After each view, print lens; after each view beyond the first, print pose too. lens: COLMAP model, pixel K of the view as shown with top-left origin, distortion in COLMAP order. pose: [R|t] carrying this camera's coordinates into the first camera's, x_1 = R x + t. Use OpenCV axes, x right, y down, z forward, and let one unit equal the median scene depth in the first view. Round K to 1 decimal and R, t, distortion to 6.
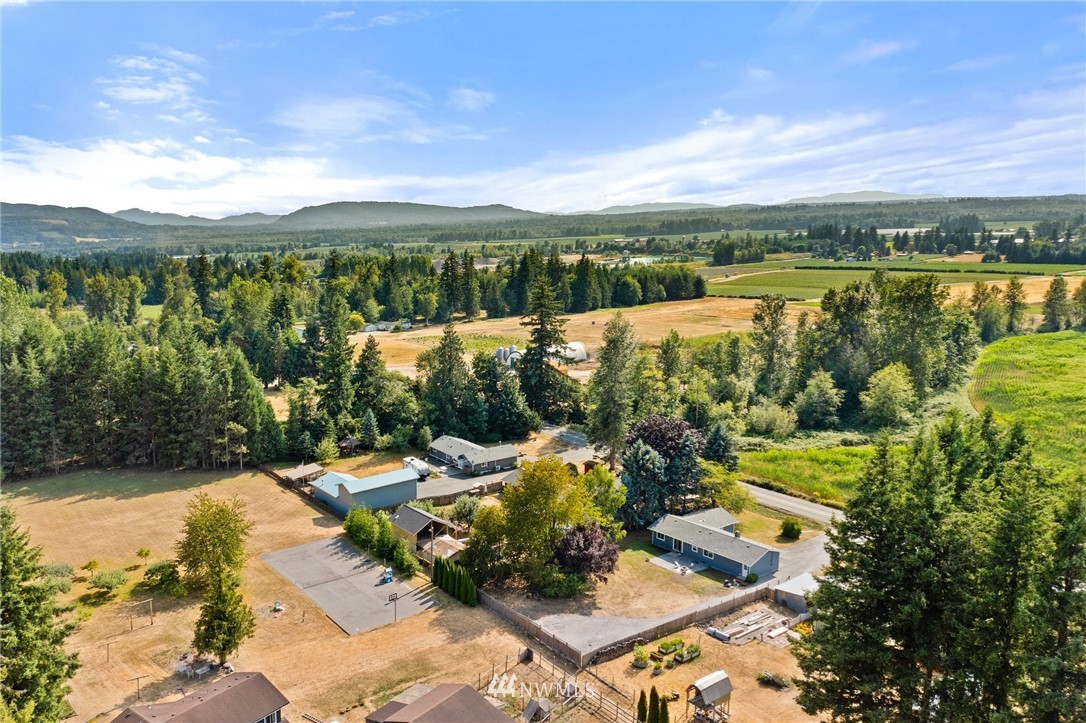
lens RADIAL K [[871.0, 0, 538.2], [0, 871.0, 294.5], [0, 0, 1]] dist [-0.013159, -0.005107]
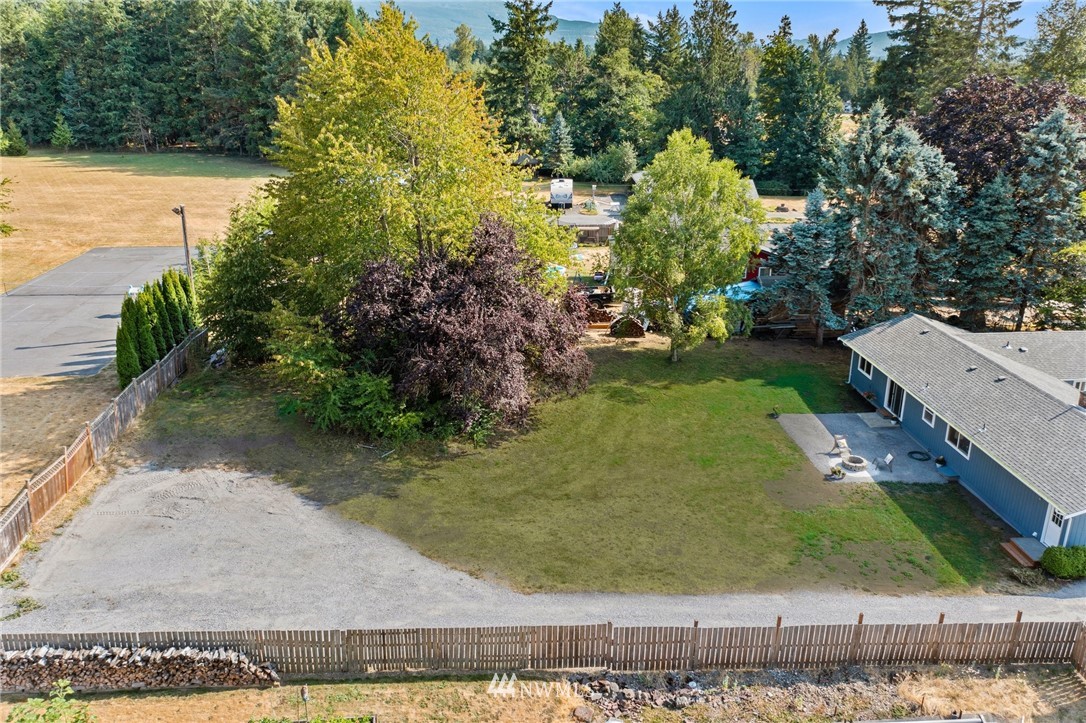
lens RADIAL K [[861.7, 0, 542.6], [0, 861.7, 344.3], [0, 0, 1]] dist [-0.019546, -0.008267]
pose [[0.828226, 0.187874, -0.527964, 0.216842], [-0.053250, 0.964249, 0.259591, 0.187708], [0.557859, -0.186886, 0.808620, 0.653448]]
